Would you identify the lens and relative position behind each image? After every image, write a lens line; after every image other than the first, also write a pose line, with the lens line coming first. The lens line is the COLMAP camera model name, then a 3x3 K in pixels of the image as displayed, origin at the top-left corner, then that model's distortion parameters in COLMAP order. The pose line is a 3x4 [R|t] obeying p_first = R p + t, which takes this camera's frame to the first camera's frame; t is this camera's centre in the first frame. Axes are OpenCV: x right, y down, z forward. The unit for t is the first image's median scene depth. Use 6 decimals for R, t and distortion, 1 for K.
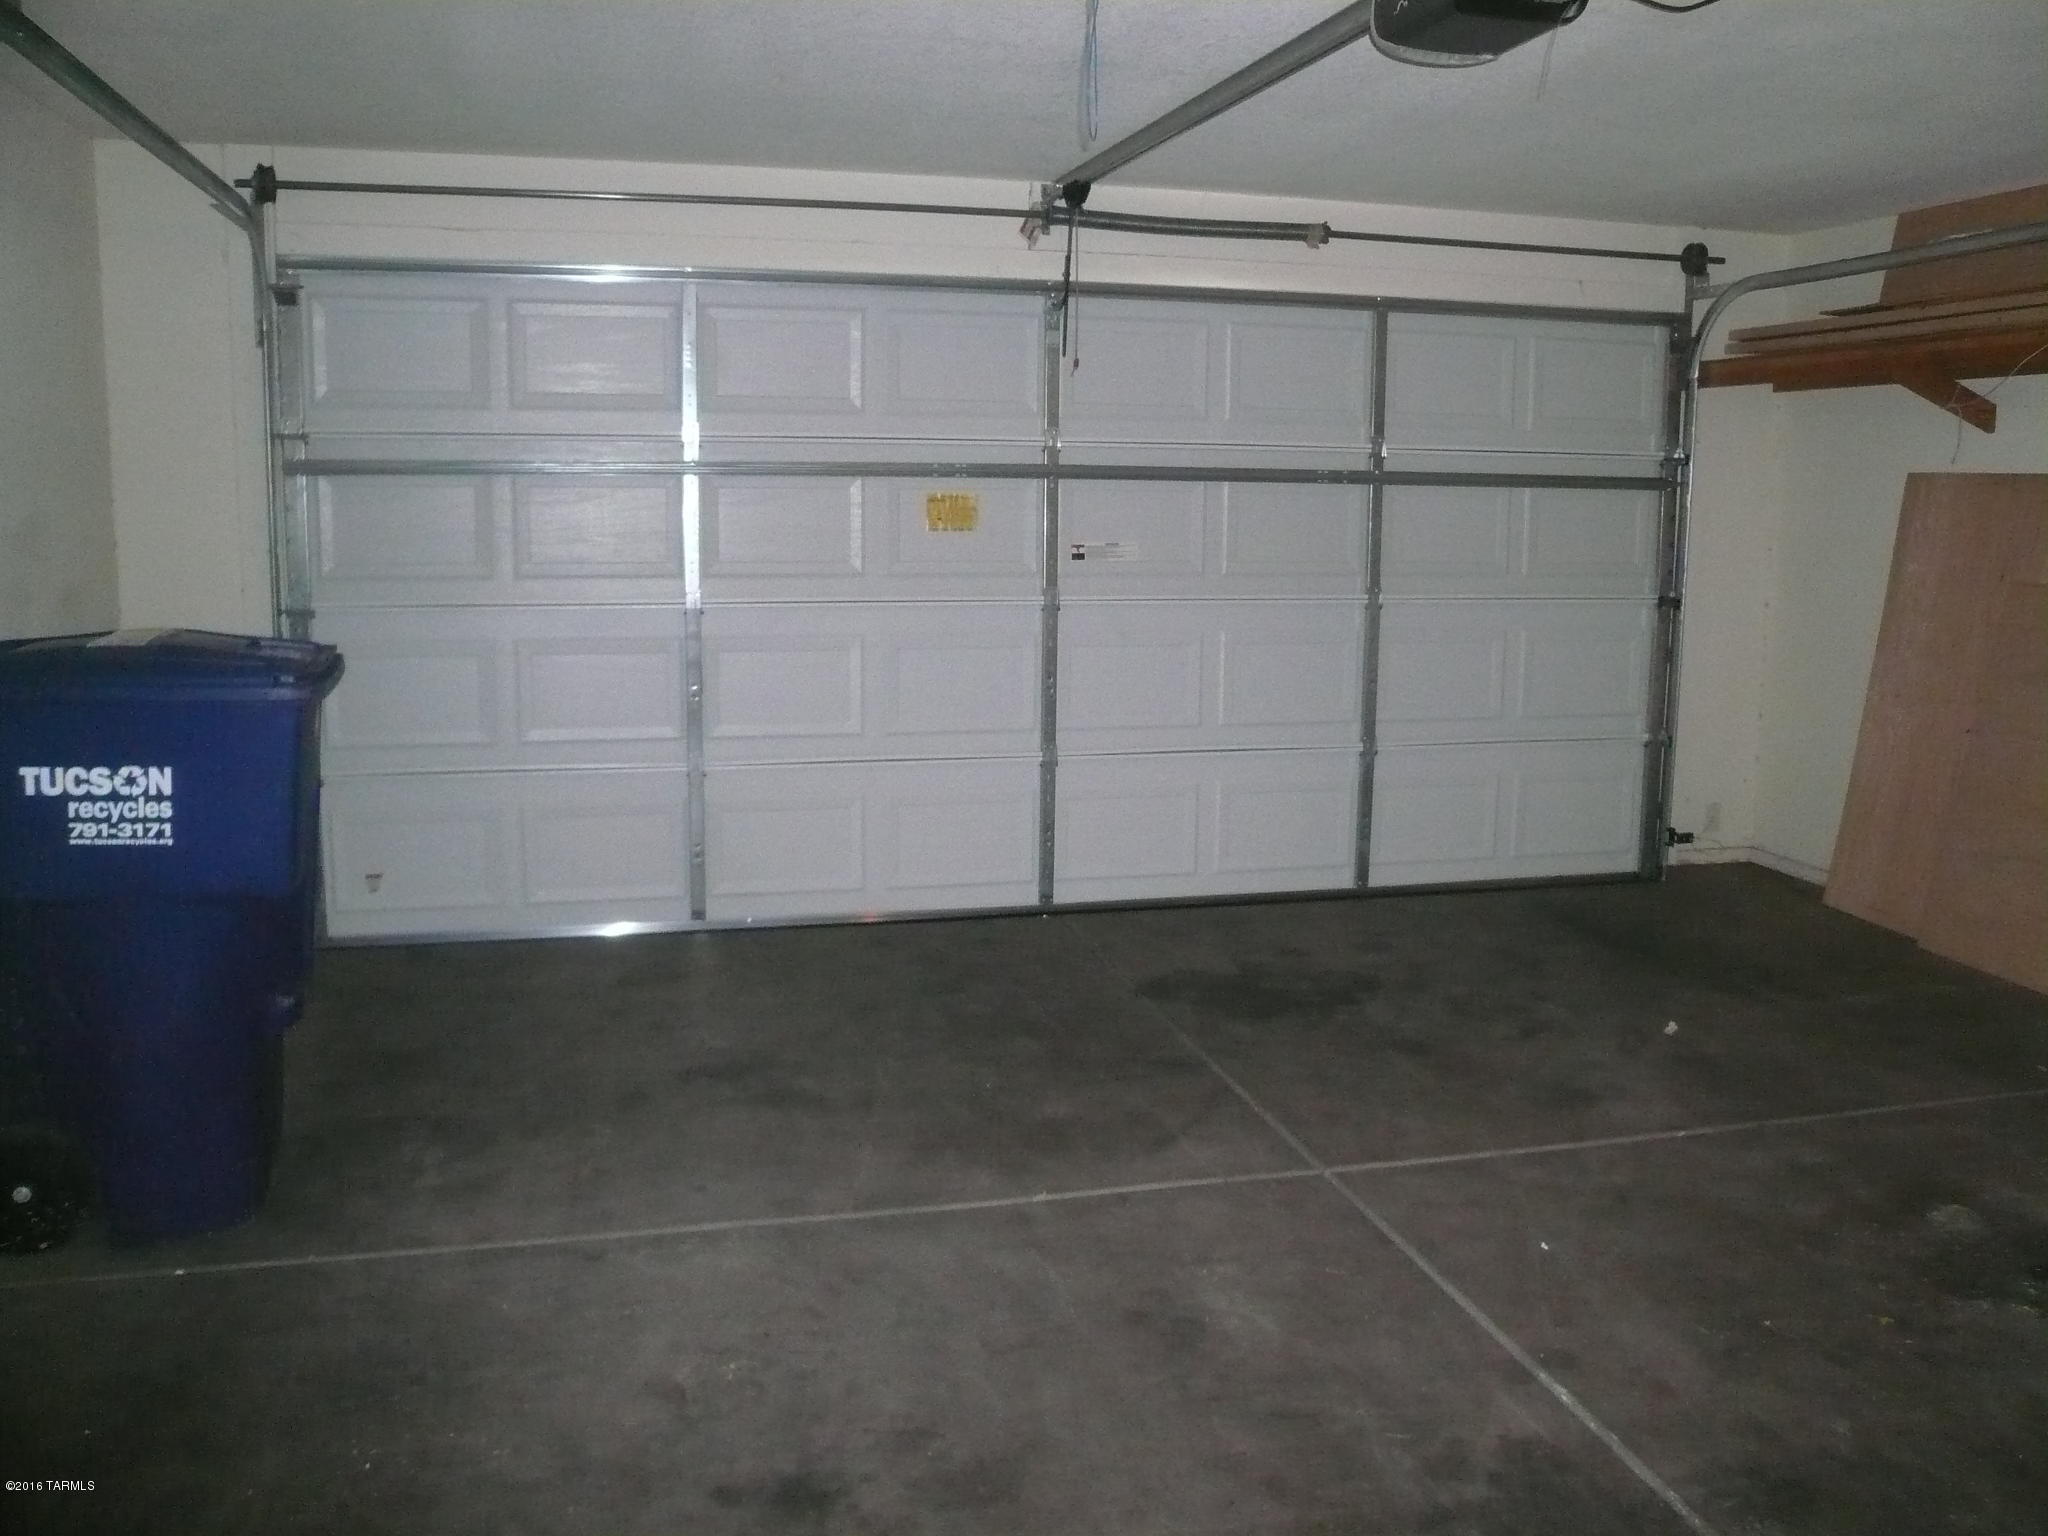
lens RADIAL K [[1707.1, 0, 1034.7], [0, 1707.1, 742.1], [0, 0, 1]] dist [-0.135477, 0.144628]
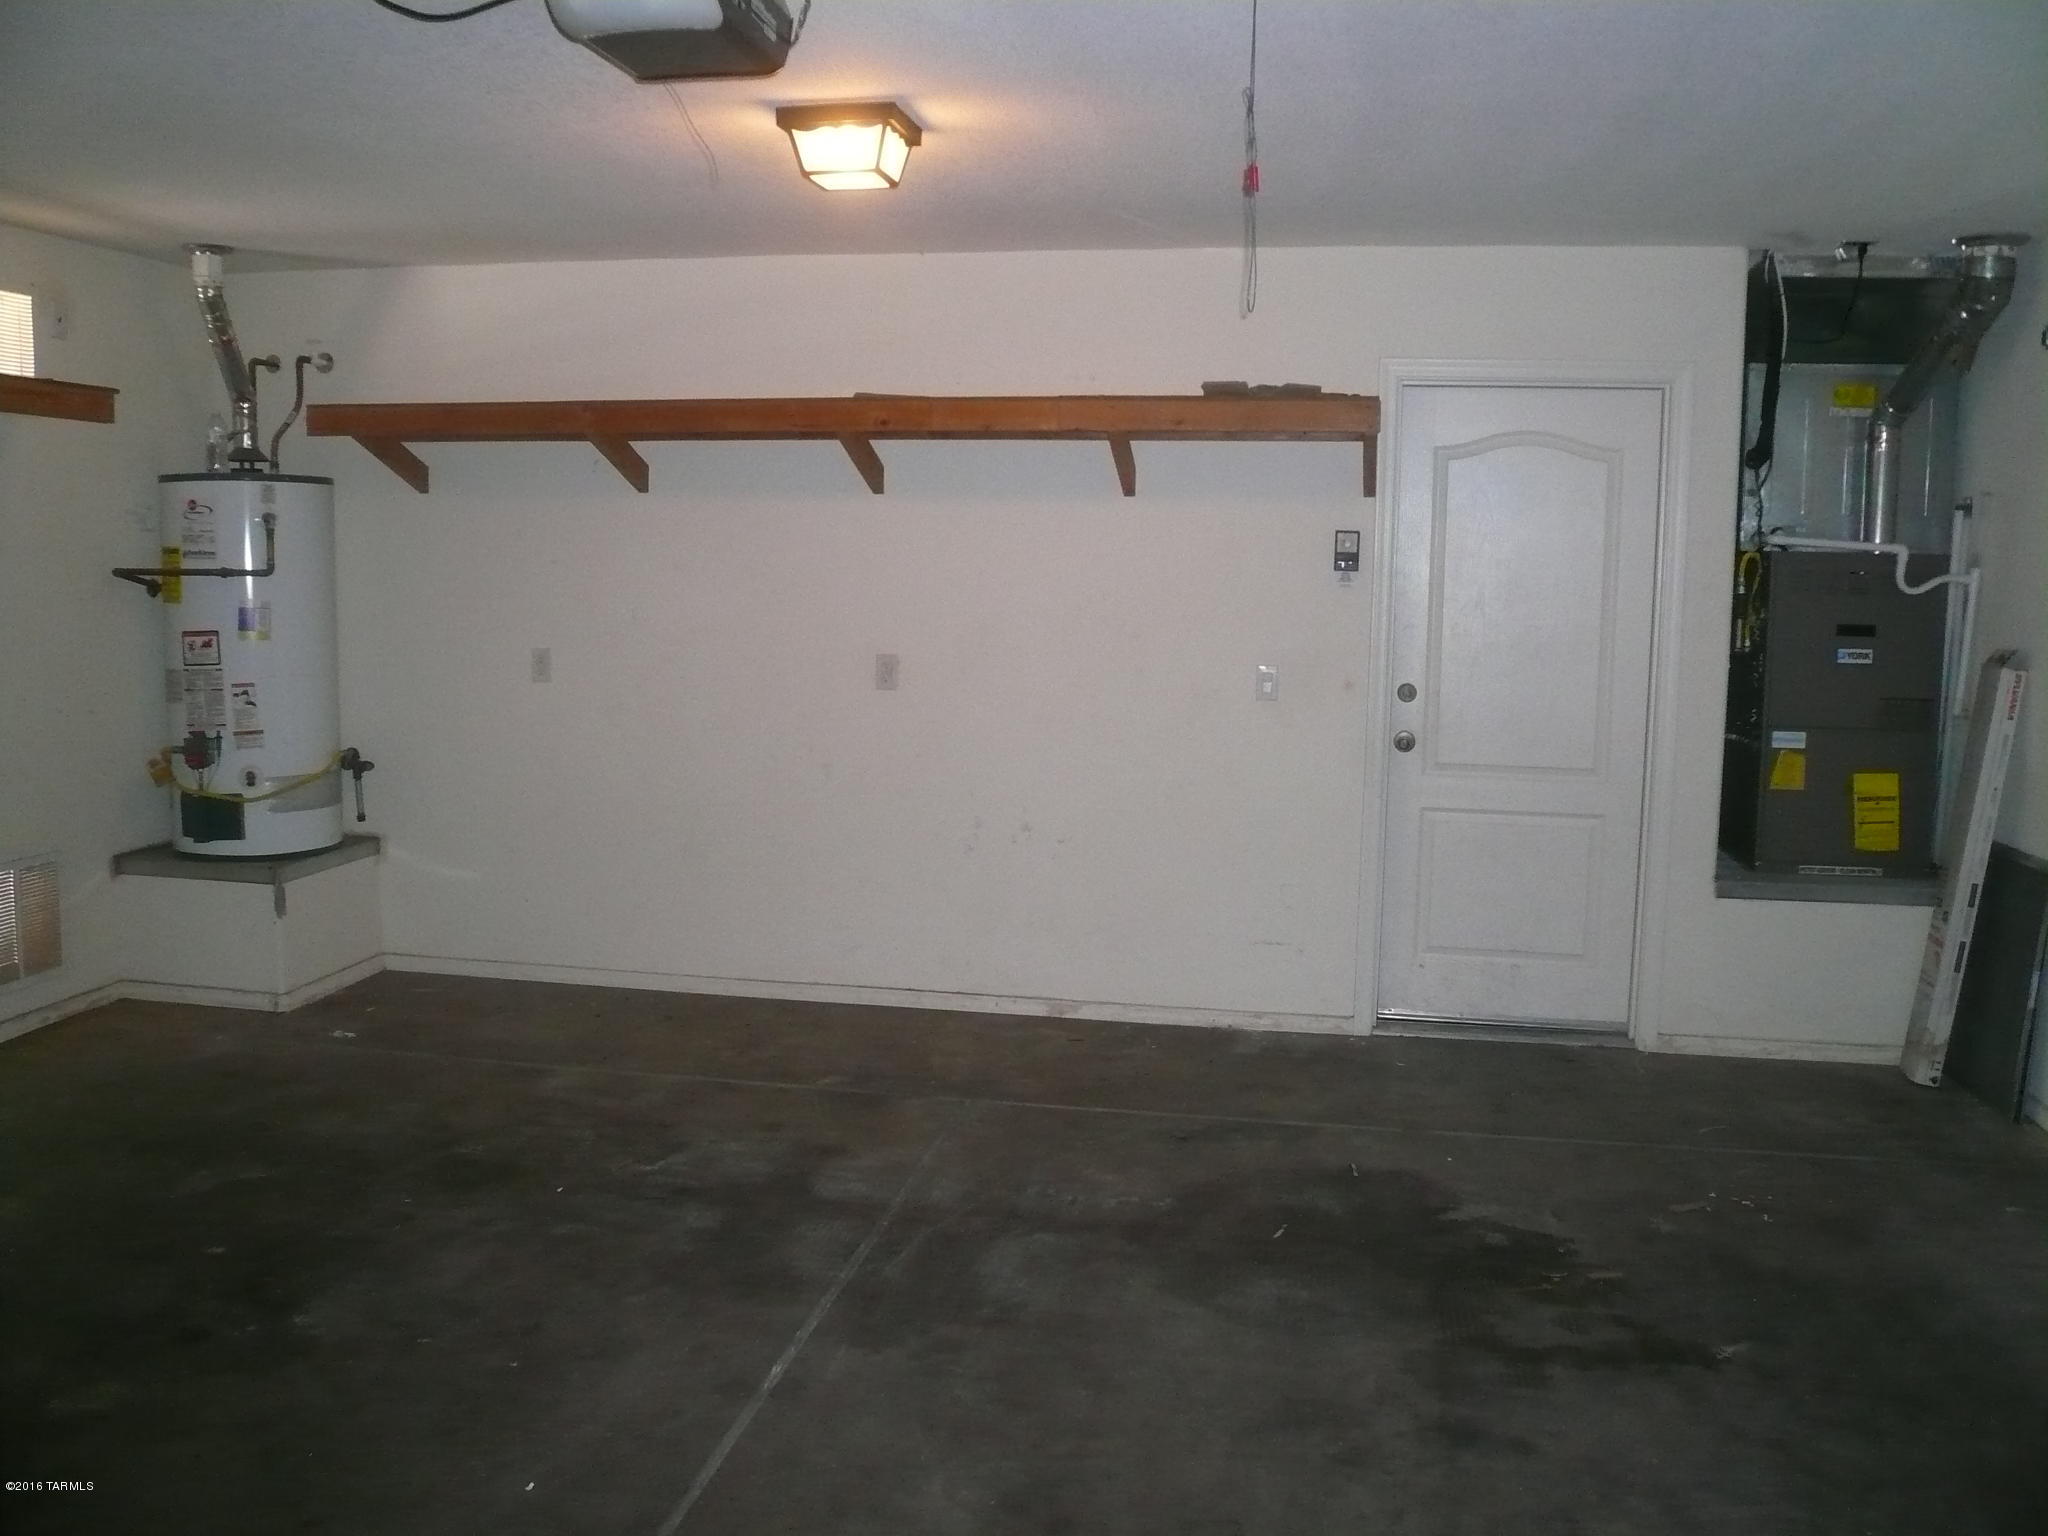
lens RADIAL K [[1707.1, 0, 1034.7], [0, 1707.1, 742.1], [0, 0, 1]] dist [-0.135477, 0.144628]
pose [[-0.917652, -0.064797, 0.392066, -0.280799], [0.032698, 0.970958, 0.237003, -0.307198], [-0.396037, 0.230306, -0.888883, 1.948867]]
